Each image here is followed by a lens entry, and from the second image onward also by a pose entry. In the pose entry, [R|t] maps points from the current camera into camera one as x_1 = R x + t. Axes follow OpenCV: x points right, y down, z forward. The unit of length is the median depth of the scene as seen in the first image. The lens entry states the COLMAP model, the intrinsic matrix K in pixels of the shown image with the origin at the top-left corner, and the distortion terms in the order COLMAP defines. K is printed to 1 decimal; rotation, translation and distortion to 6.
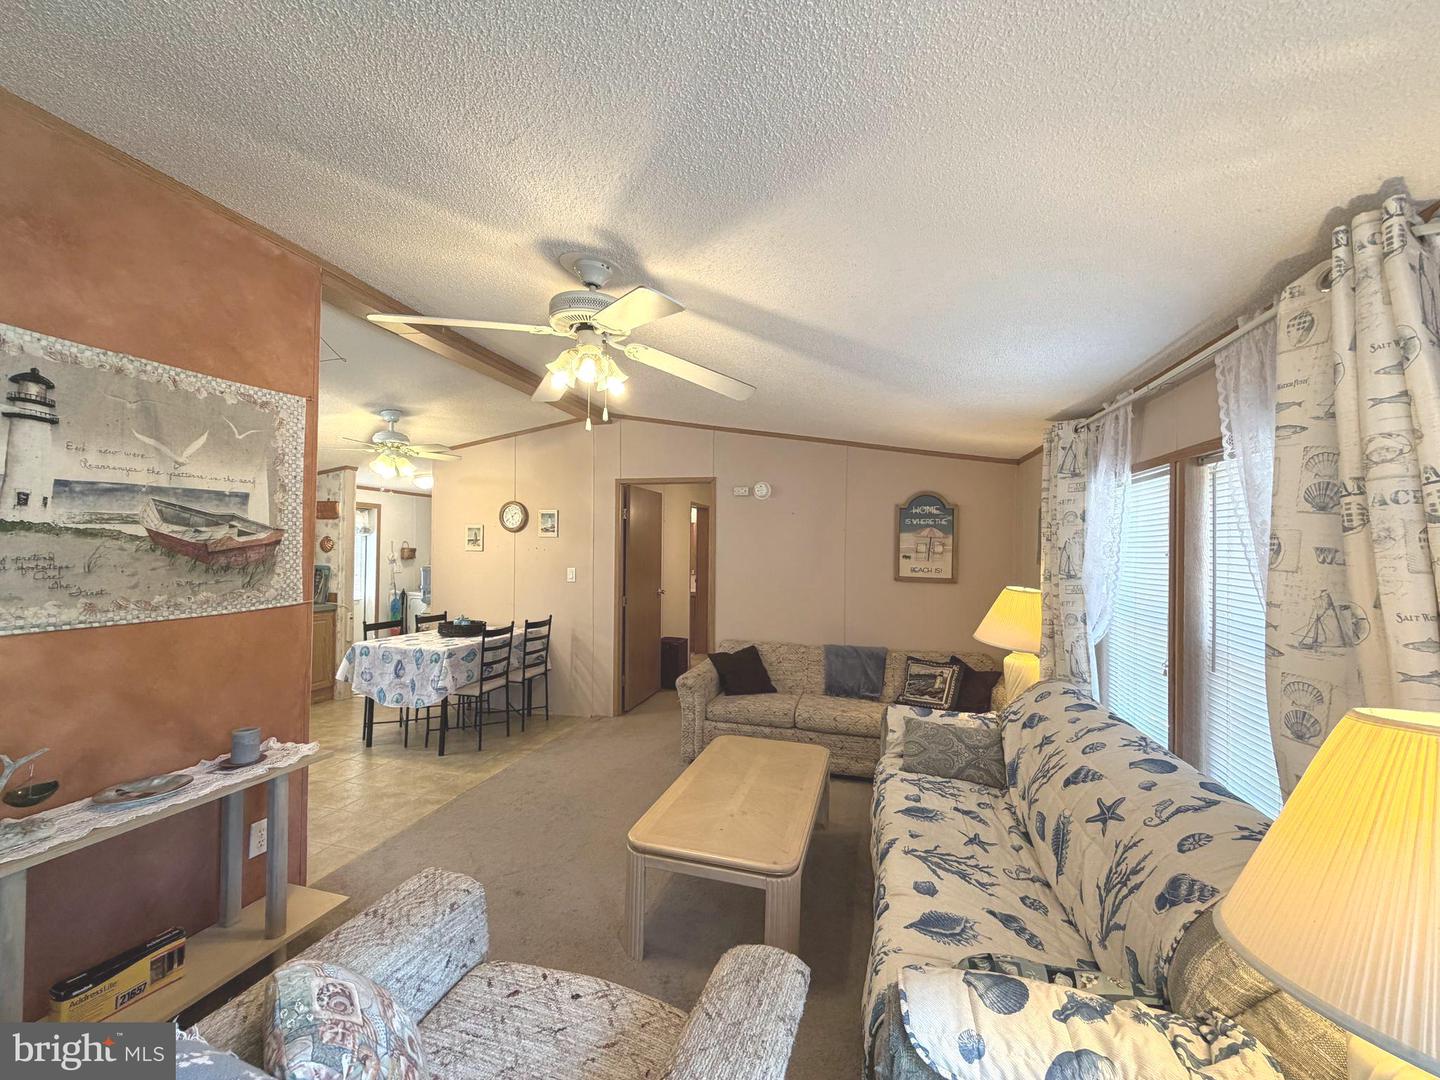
lens RADIAL K [[572.9, 0, 722.8], [0, 572.9, 542.3], [0, 0, 1]] dist [-0.002414, -0.000273]
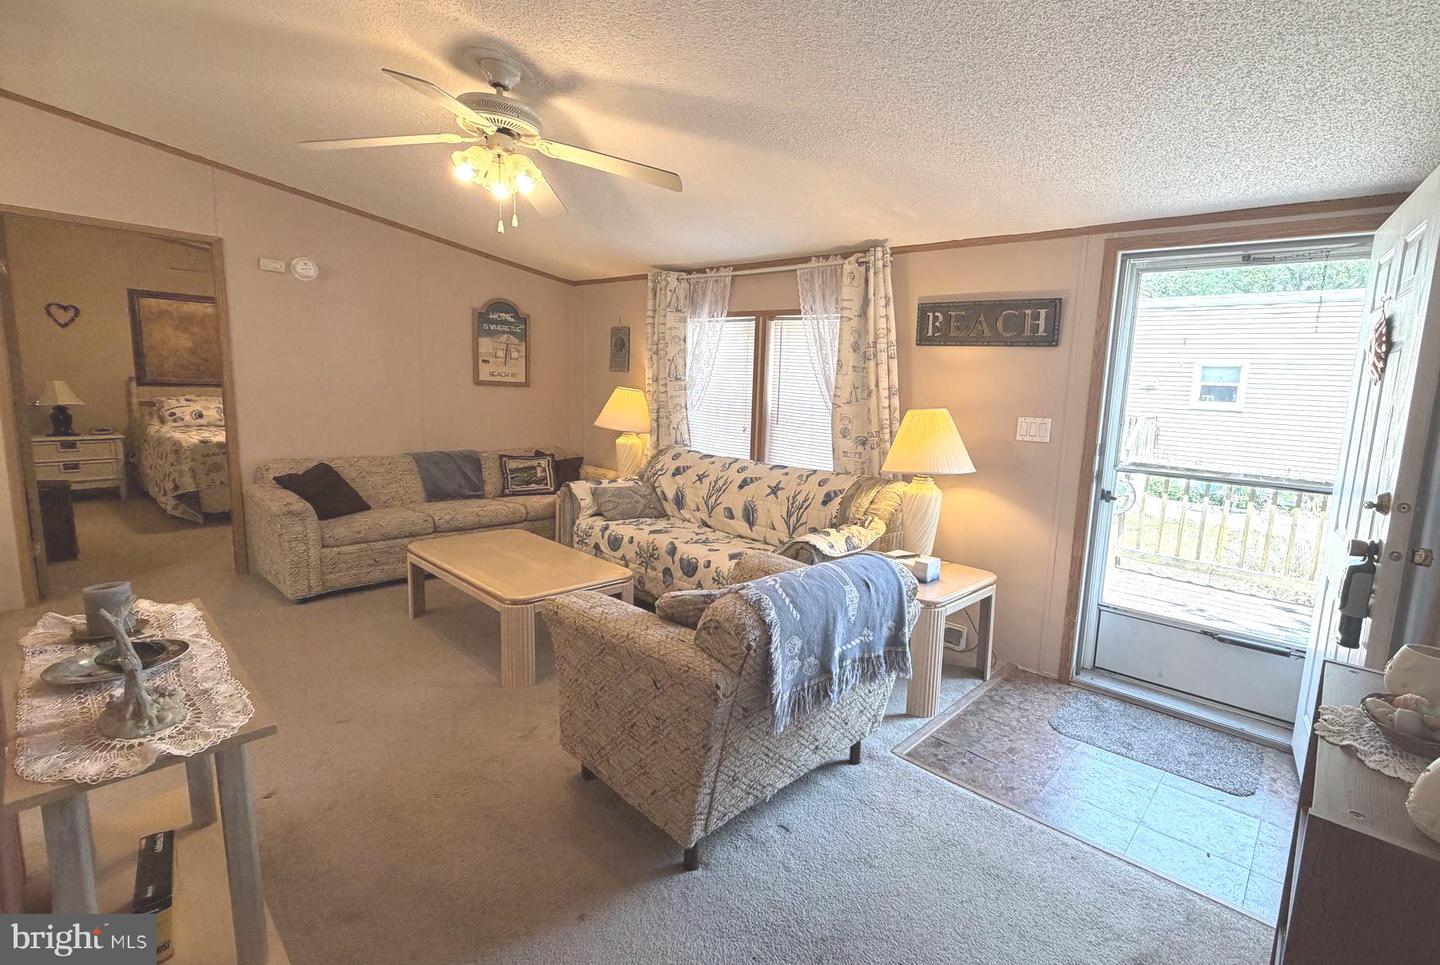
lens RADIAL K [[638.1, 0, 820.7], [0, 638.1, 471.9], [0, 0, 1]] dist [0.001020, 0.000154]
pose [[0.403275, -0.121305, 0.907003, -0.753078], [-0.051739, 0.986567, 0.154950, 0.019164], [-0.913615, -0.109415, 0.391582, -0.038902]]
